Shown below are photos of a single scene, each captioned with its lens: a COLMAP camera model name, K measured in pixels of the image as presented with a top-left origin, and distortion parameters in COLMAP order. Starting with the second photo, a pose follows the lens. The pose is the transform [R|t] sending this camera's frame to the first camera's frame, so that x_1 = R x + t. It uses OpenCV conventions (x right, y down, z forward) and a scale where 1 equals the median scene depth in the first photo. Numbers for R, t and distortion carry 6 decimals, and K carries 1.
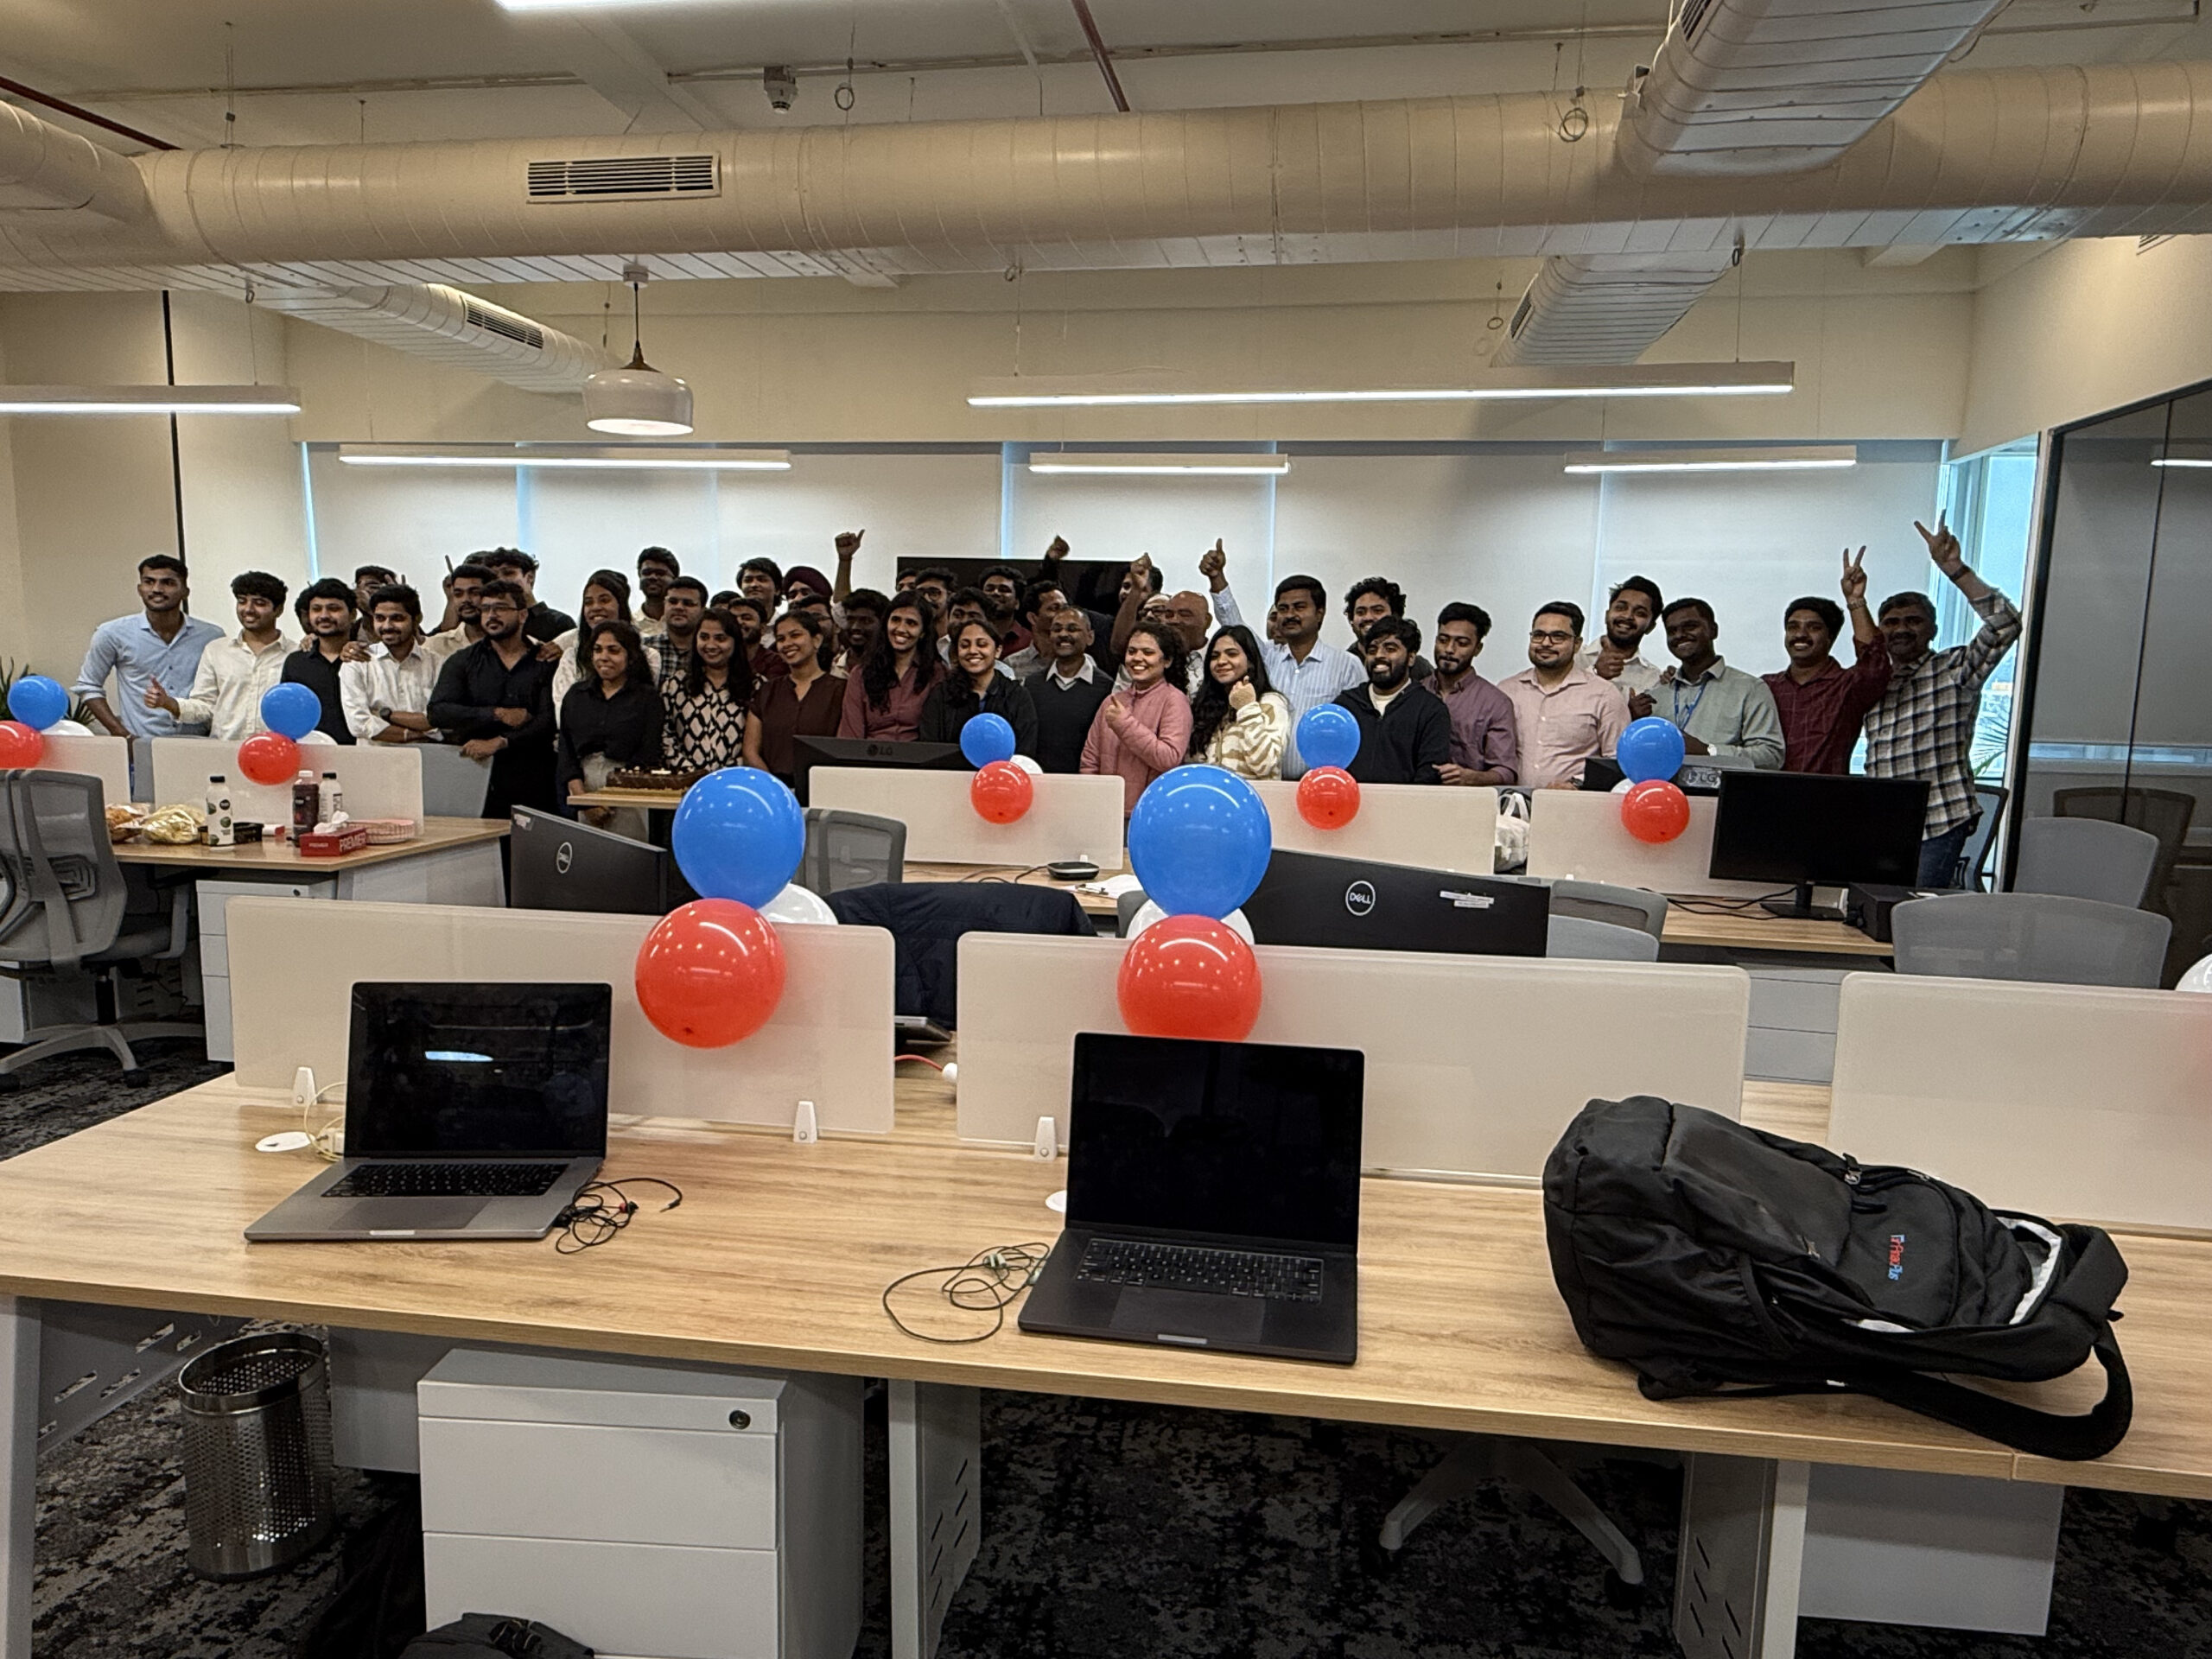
lens RADIAL K [[1348.1, 0, 1106.0], [0, 1348.1, 829.5], [0, 0, 1]] dist [-0.003281, -0.001173]
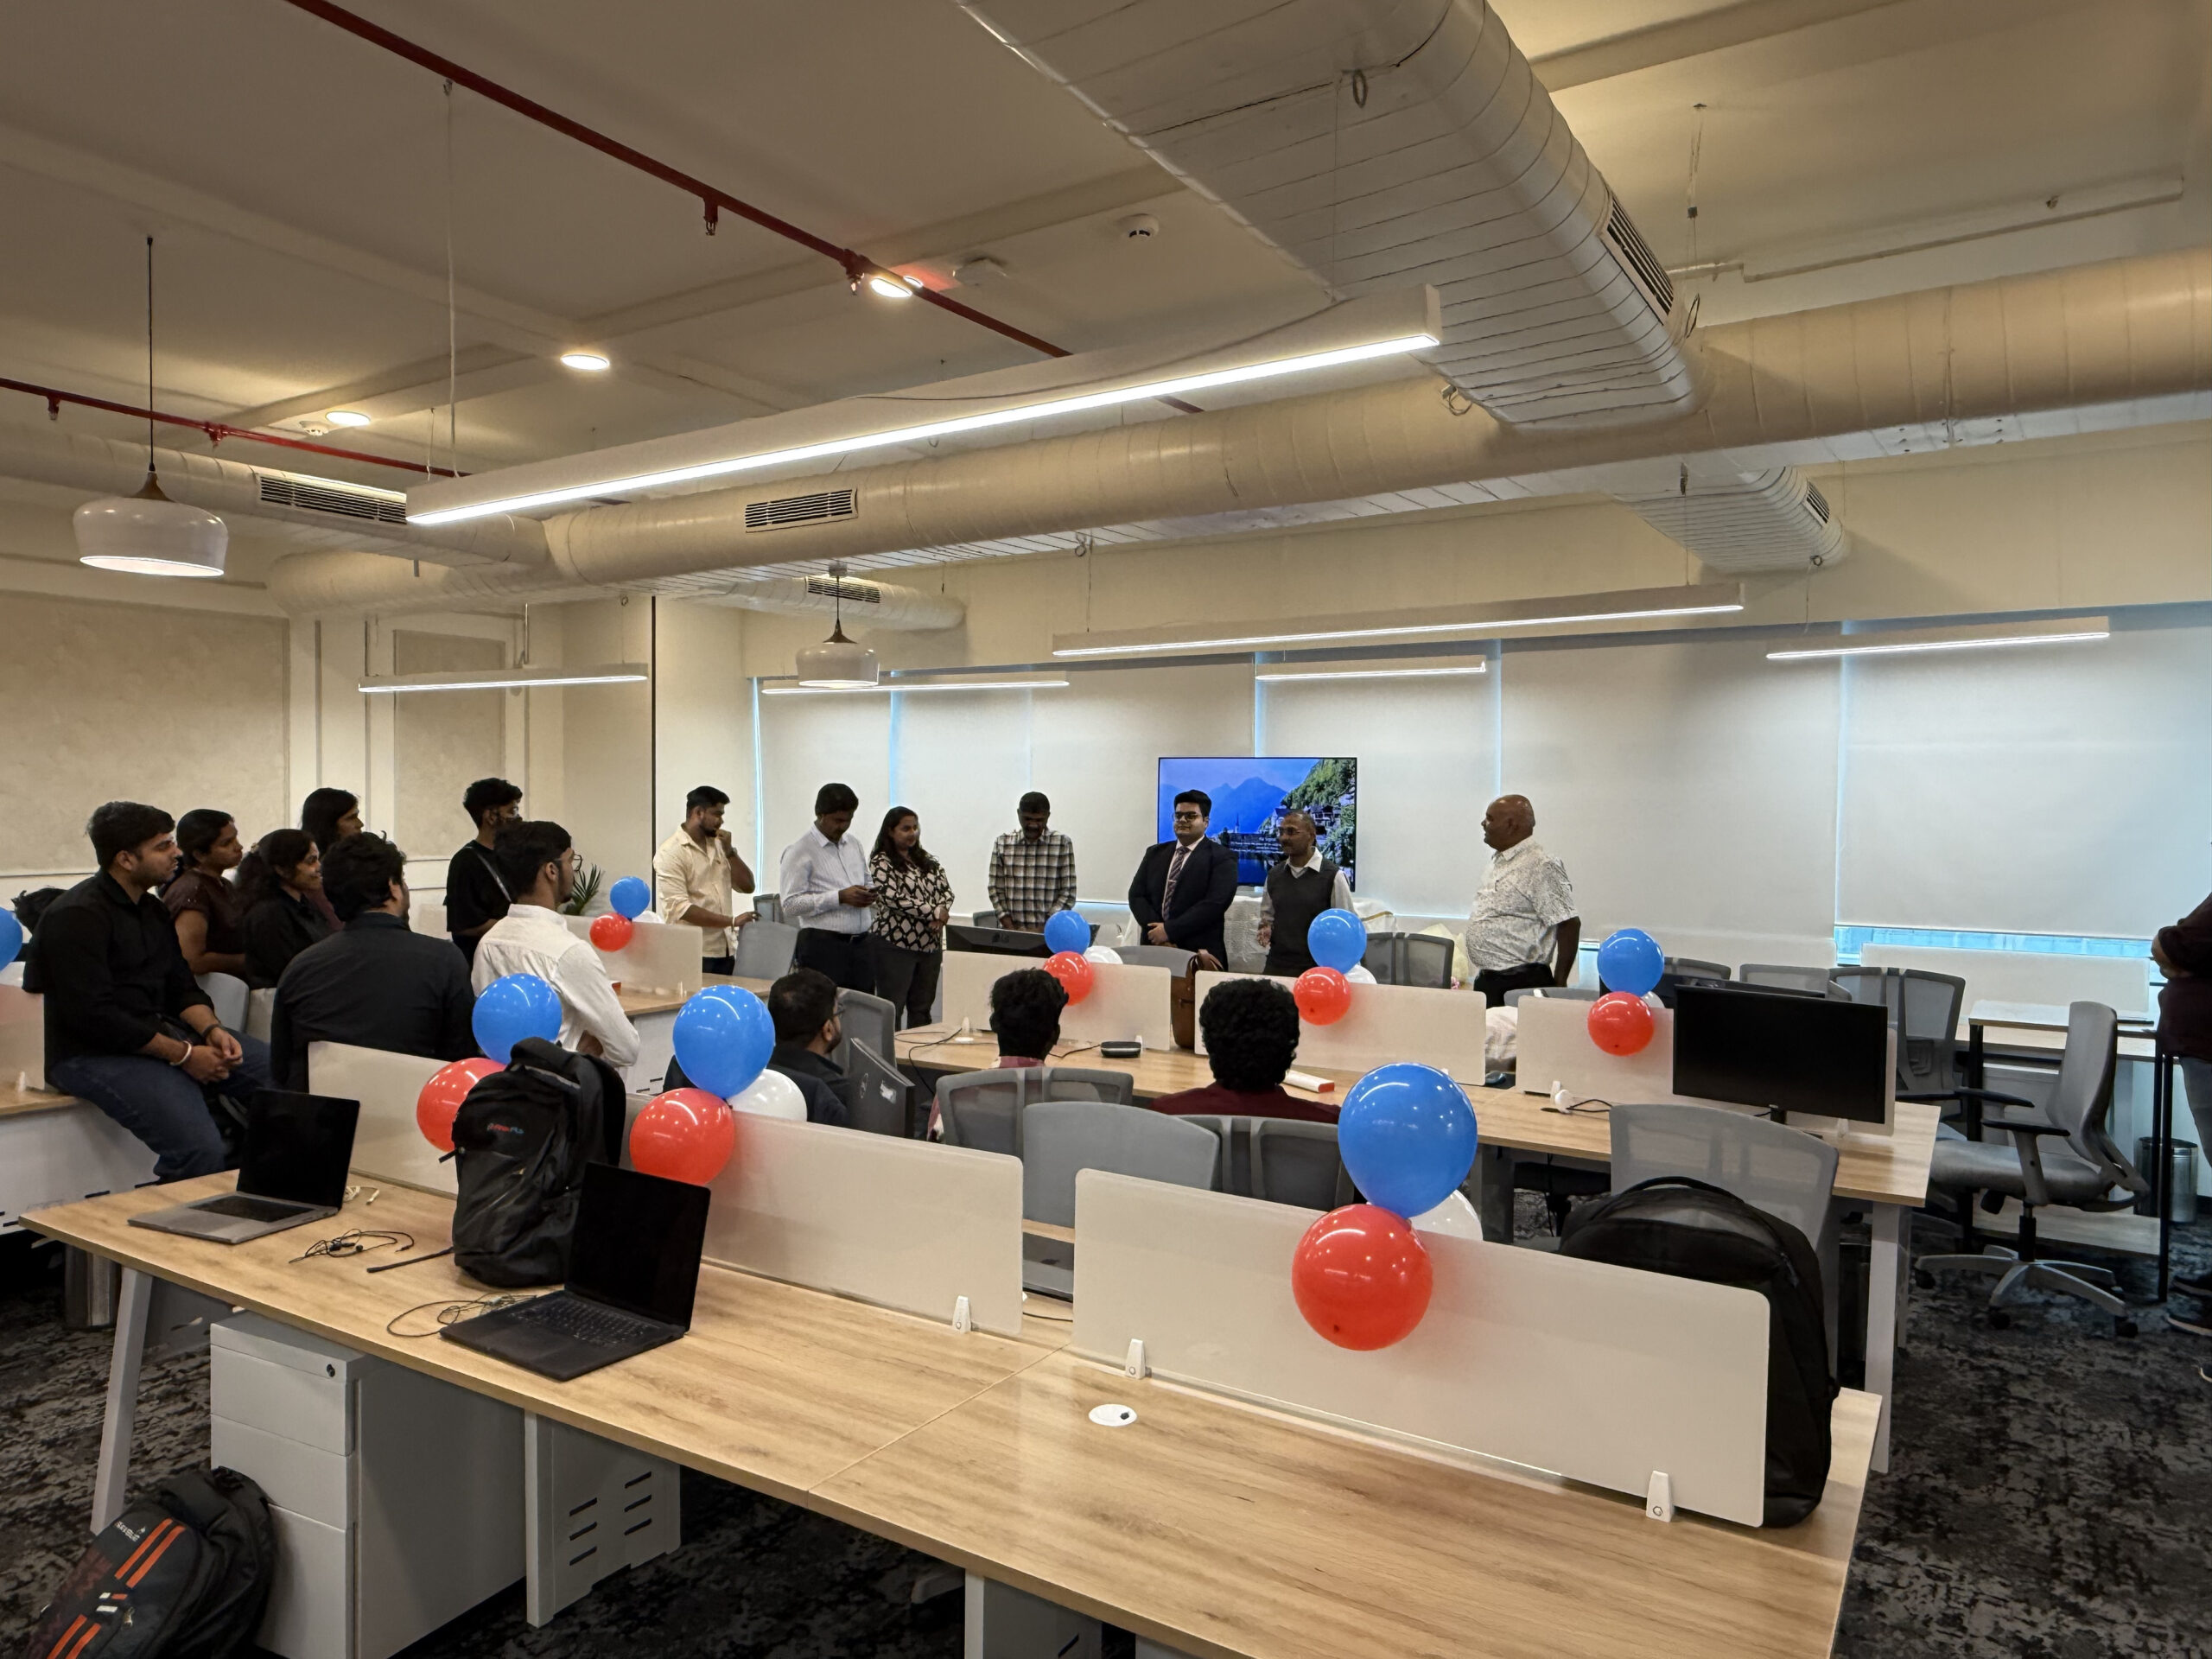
lens RADIAL K [[1348.1, 0, 1106.0], [0, 1348.1, 829.5], [0, 0, 1]] dist [-0.003281, -0.001173]
pose [[0.924698, -0.005243, -0.380665, 0.431677], [-0.040203, 0.992969, -0.111336, -0.028254], [0.378573, 0.118256, 0.917986, -0.085587]]
